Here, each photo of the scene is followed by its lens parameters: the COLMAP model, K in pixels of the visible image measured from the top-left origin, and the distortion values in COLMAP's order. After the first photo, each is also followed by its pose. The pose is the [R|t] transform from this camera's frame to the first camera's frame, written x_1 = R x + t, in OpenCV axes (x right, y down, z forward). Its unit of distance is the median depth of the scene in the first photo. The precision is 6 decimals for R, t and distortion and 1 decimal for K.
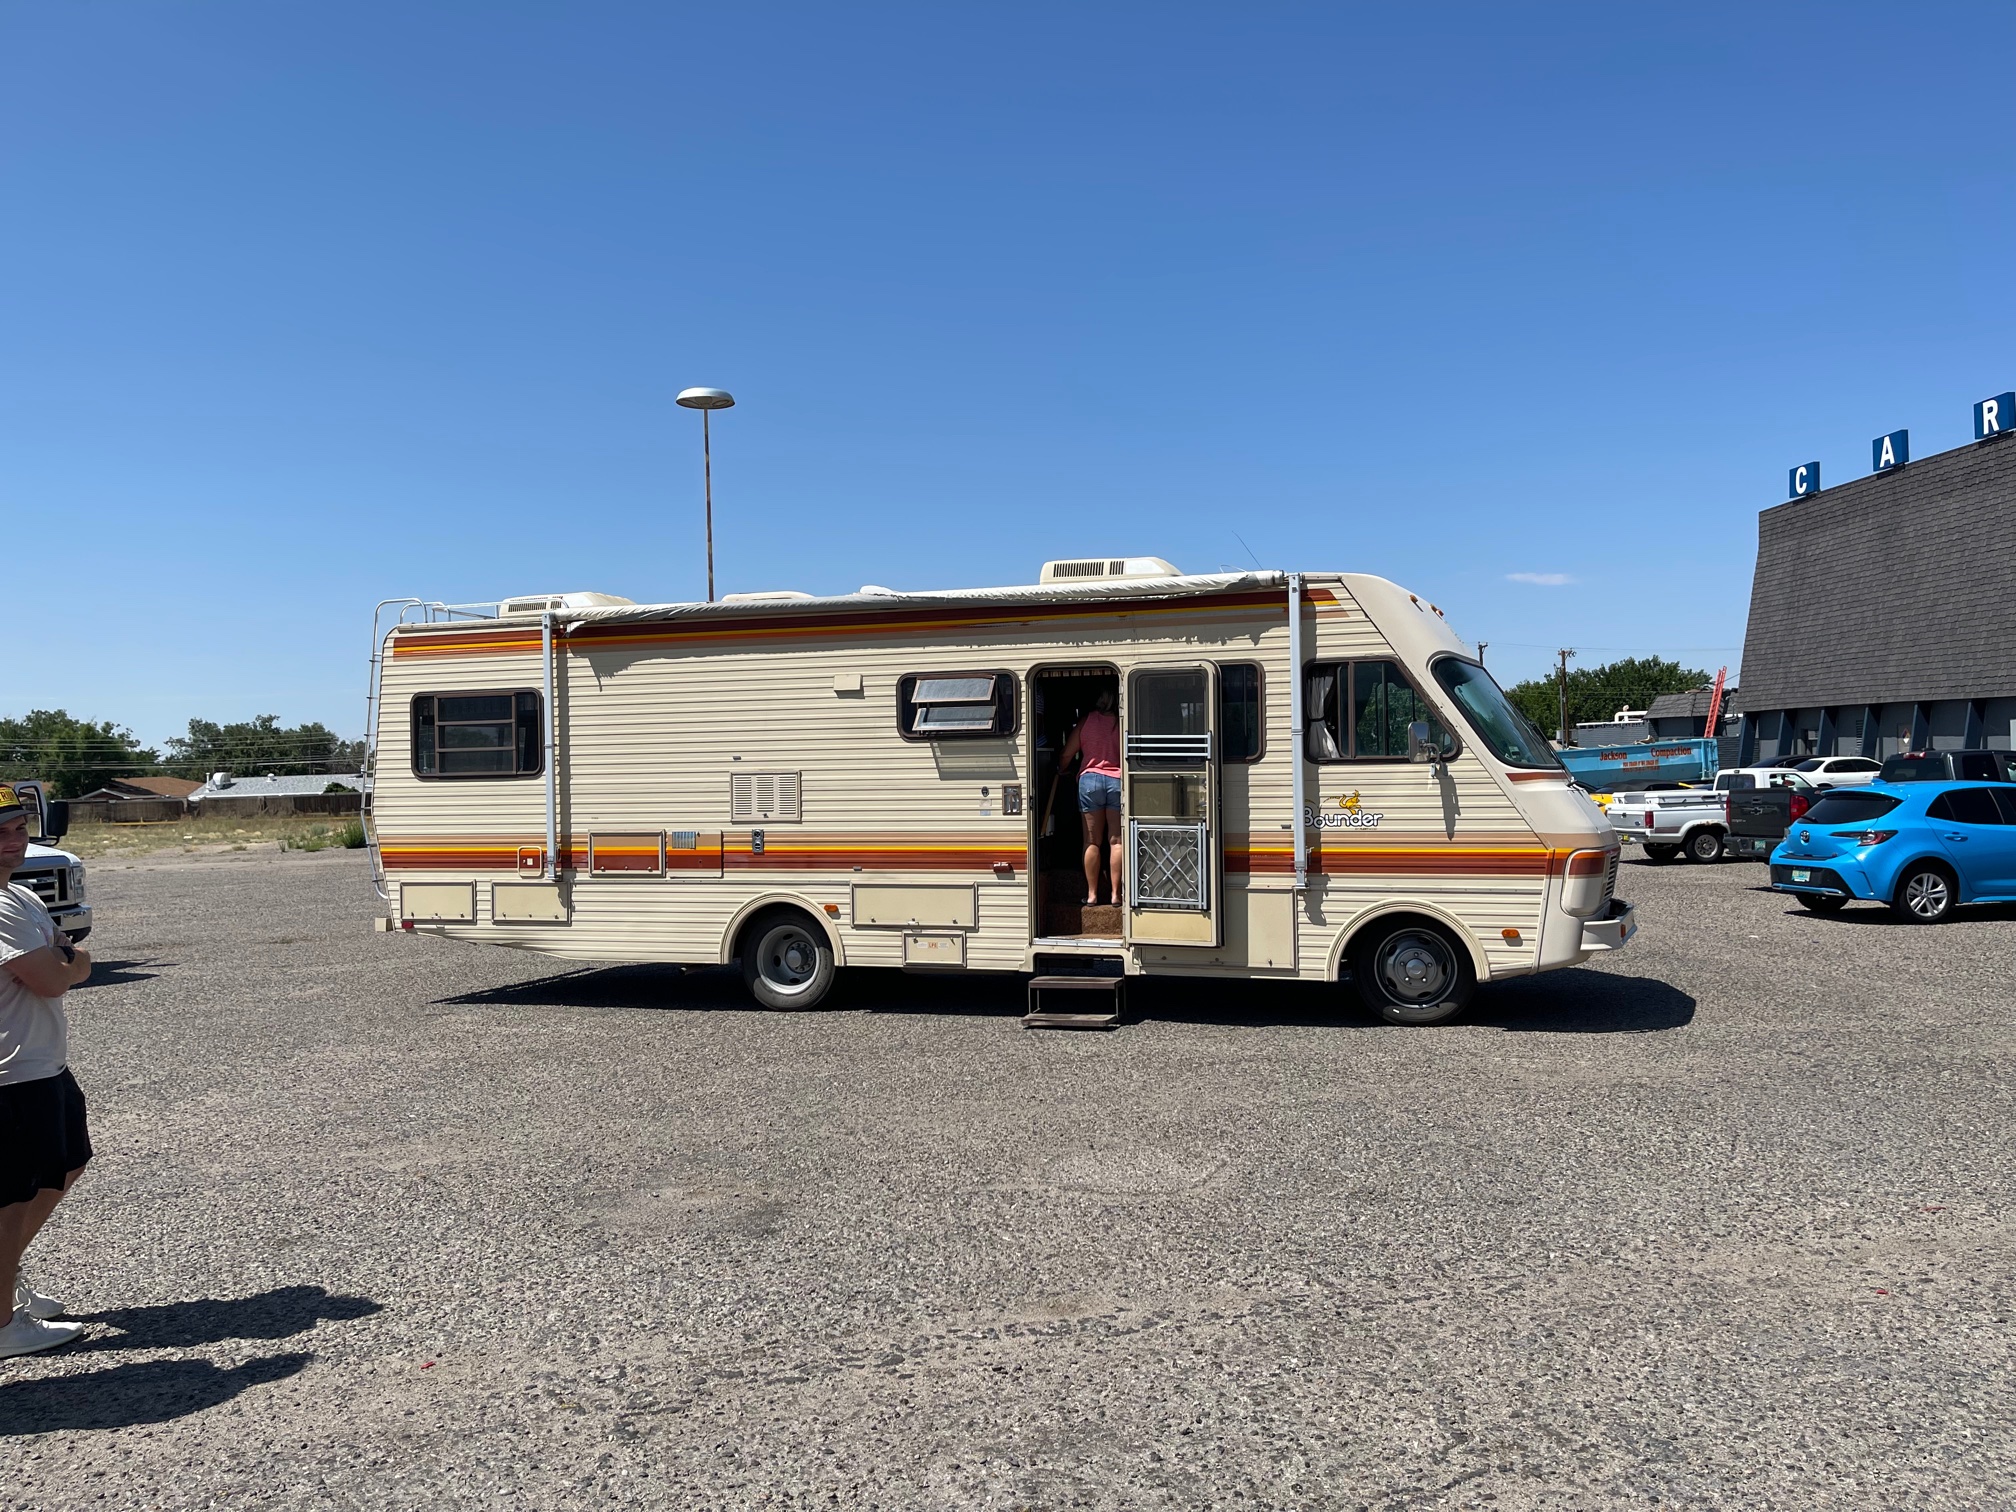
lens RADIAL K [[1499.9, 0, 1008.0], [0, 1499.9, 756.0], [0, 0, 1]] dist [0.114433, -0.160791]
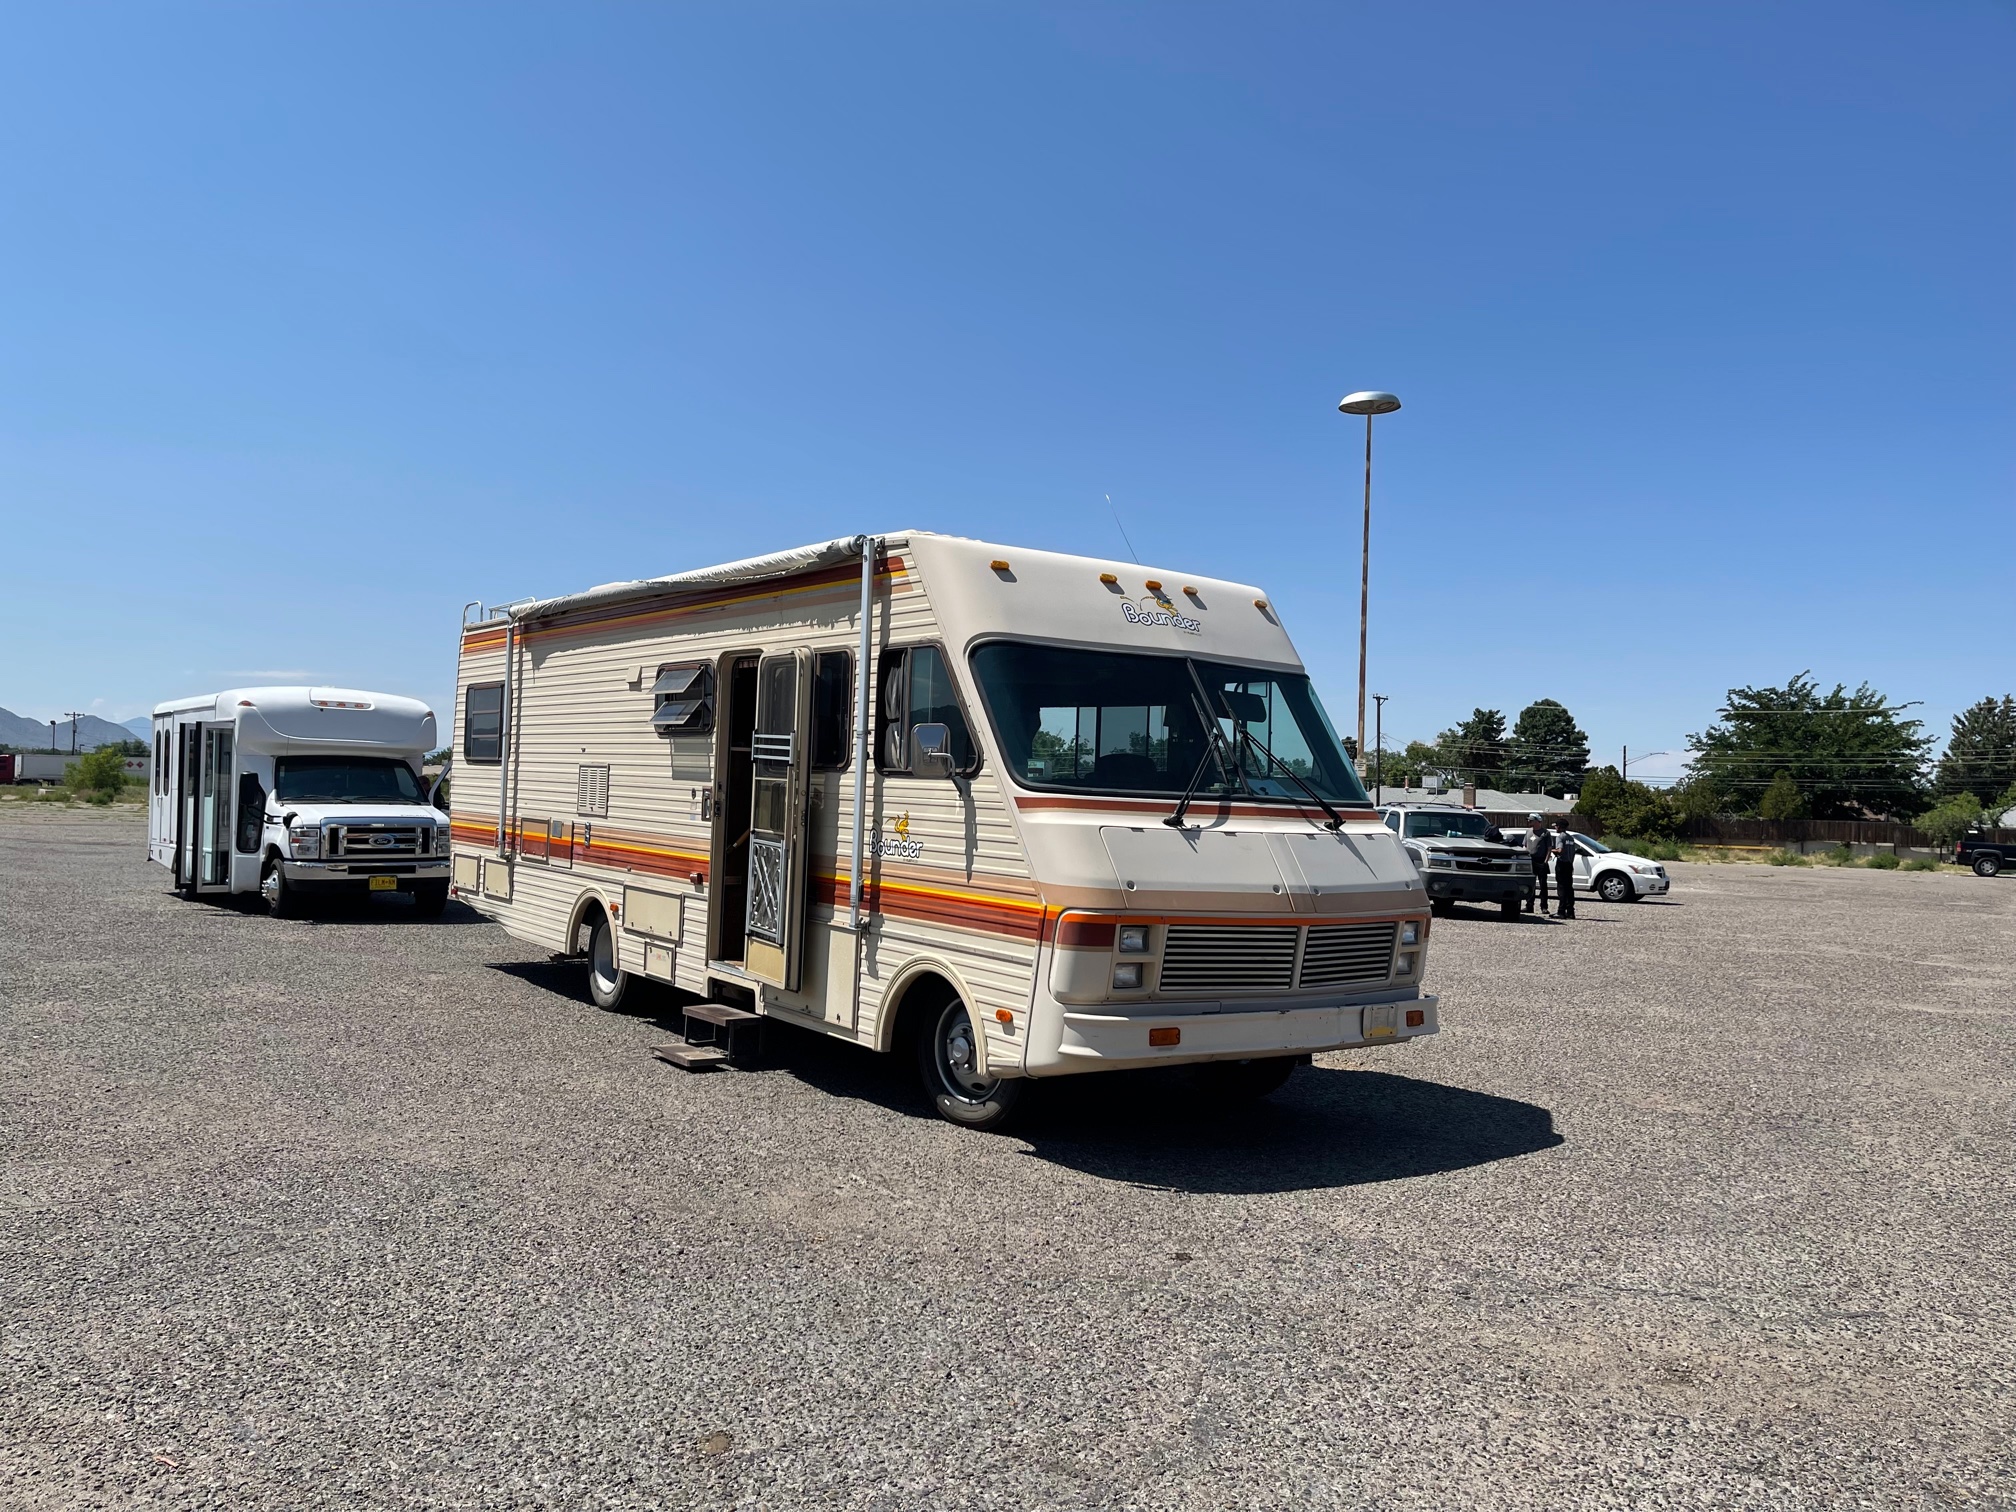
lens RADIAL K [[1499.9, 0, 1008.0], [0, 1499.9, 756.0], [0, 0, 1]] dist [0.114433, -0.160791]
pose [[0.818550, 0.037046, -0.573240, 0.667980], [-0.046259, 0.998928, -0.001497, -0.006566], [0.572570, 0.027743, 0.819386, 0.361435]]
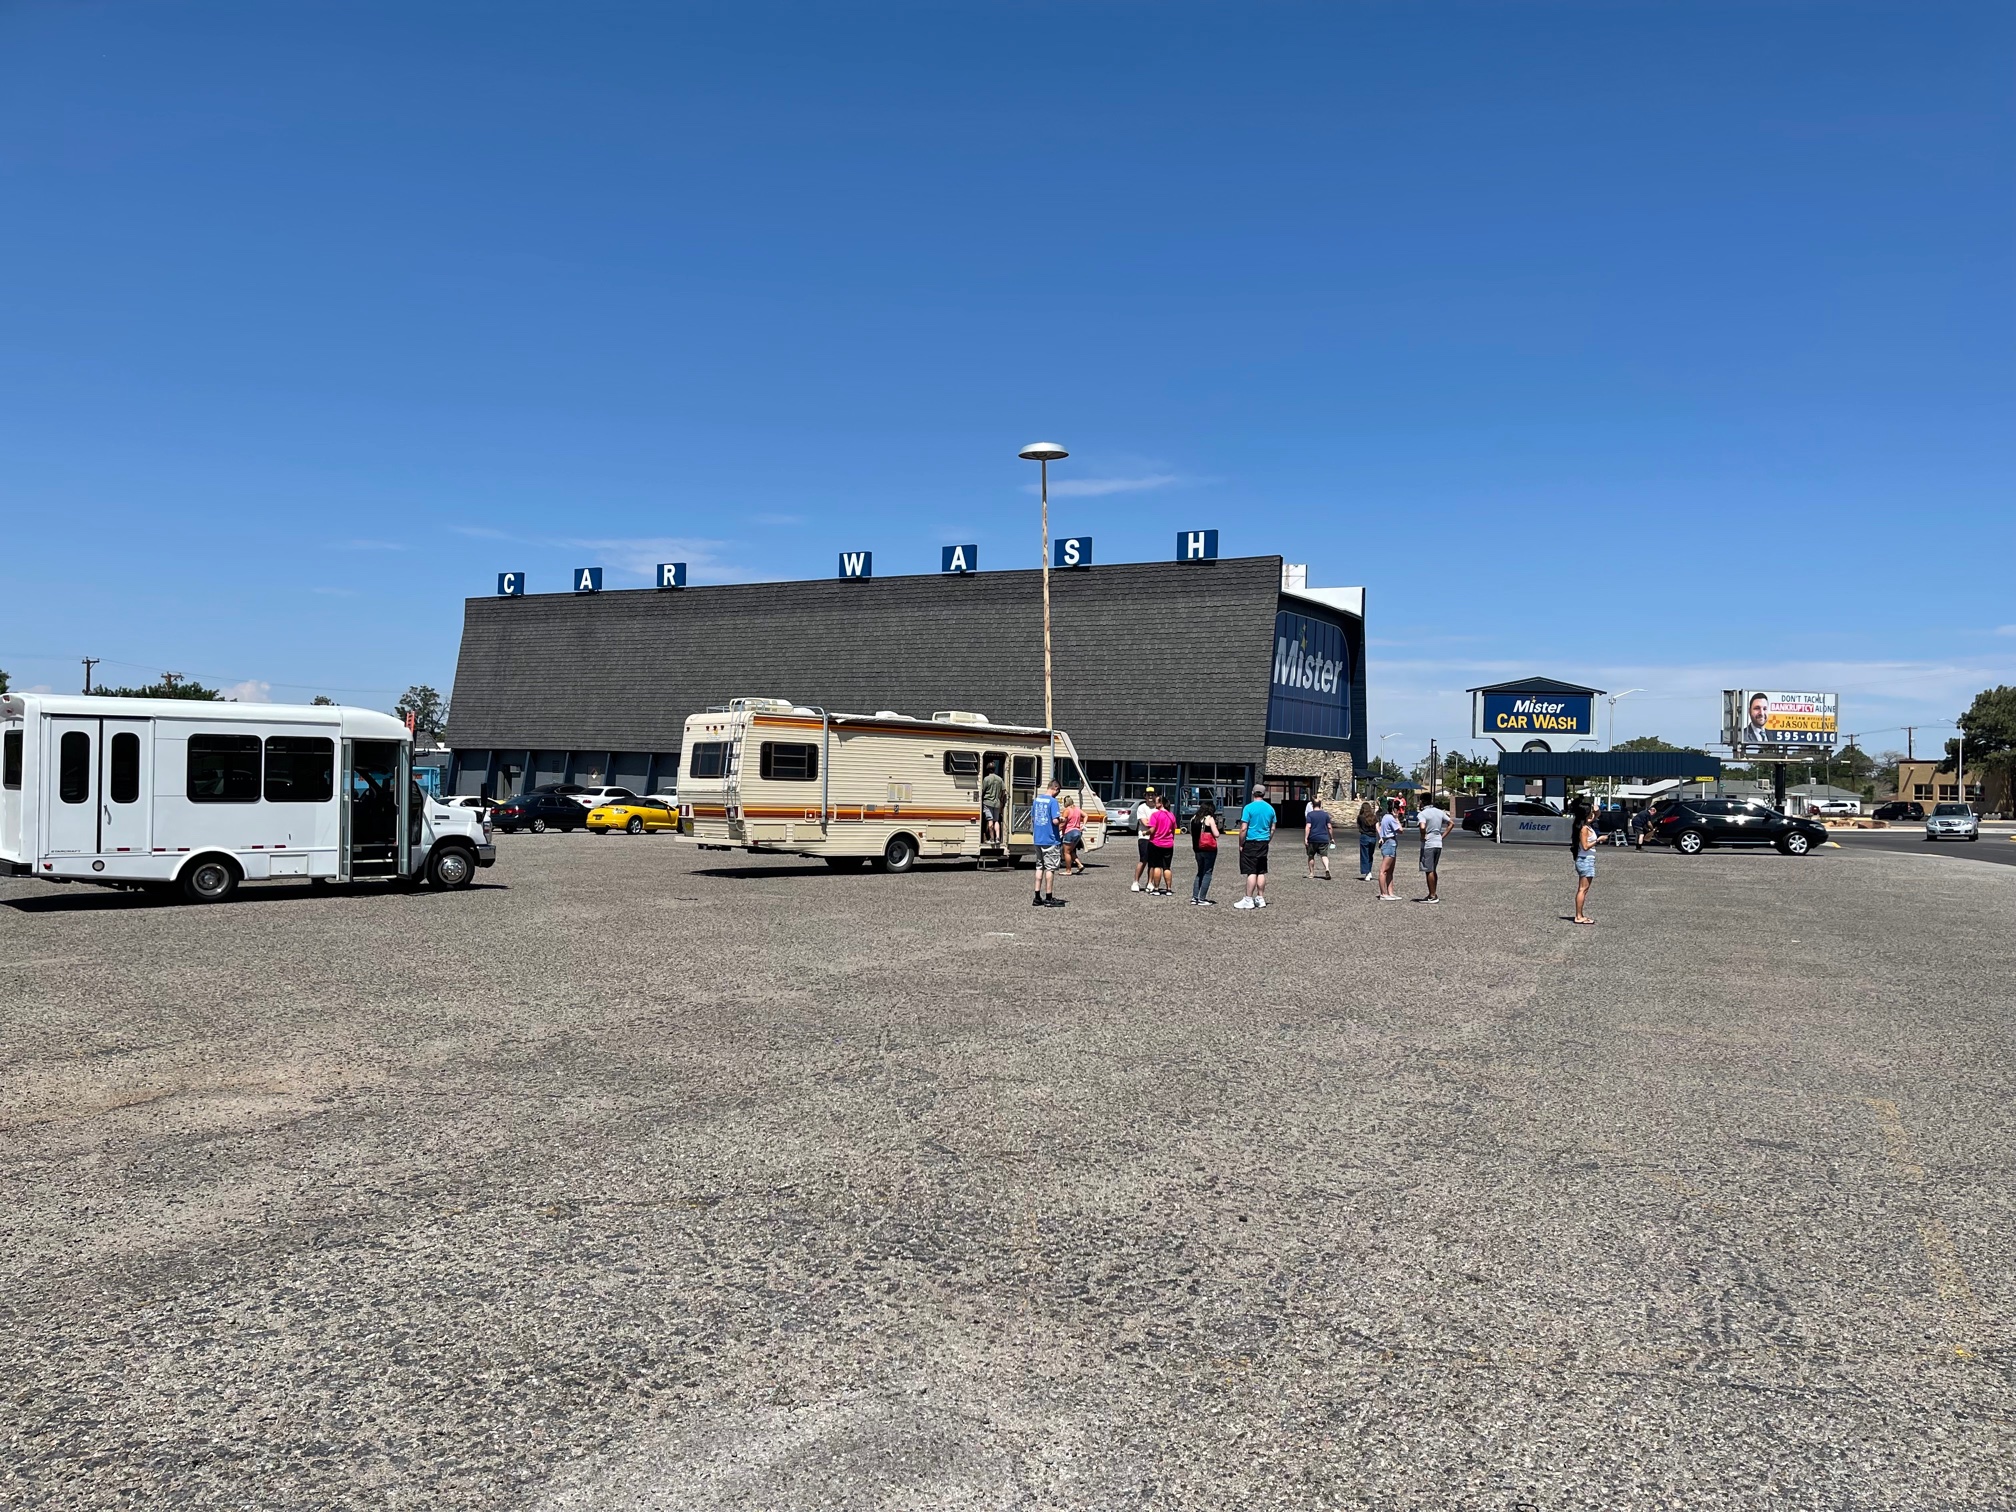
lens RADIAL K [[1499.9, 0, 1008.0], [0, 1499.9, 756.0], [0, 0, 1]] dist [0.114433, -0.160791]
pose [[0.518475, 0.056161, 0.853246, -2.459305], [-0.041769, 0.998313, -0.040329, 0.065675], [-0.854072, -0.014729, 0.519947, -0.568954]]
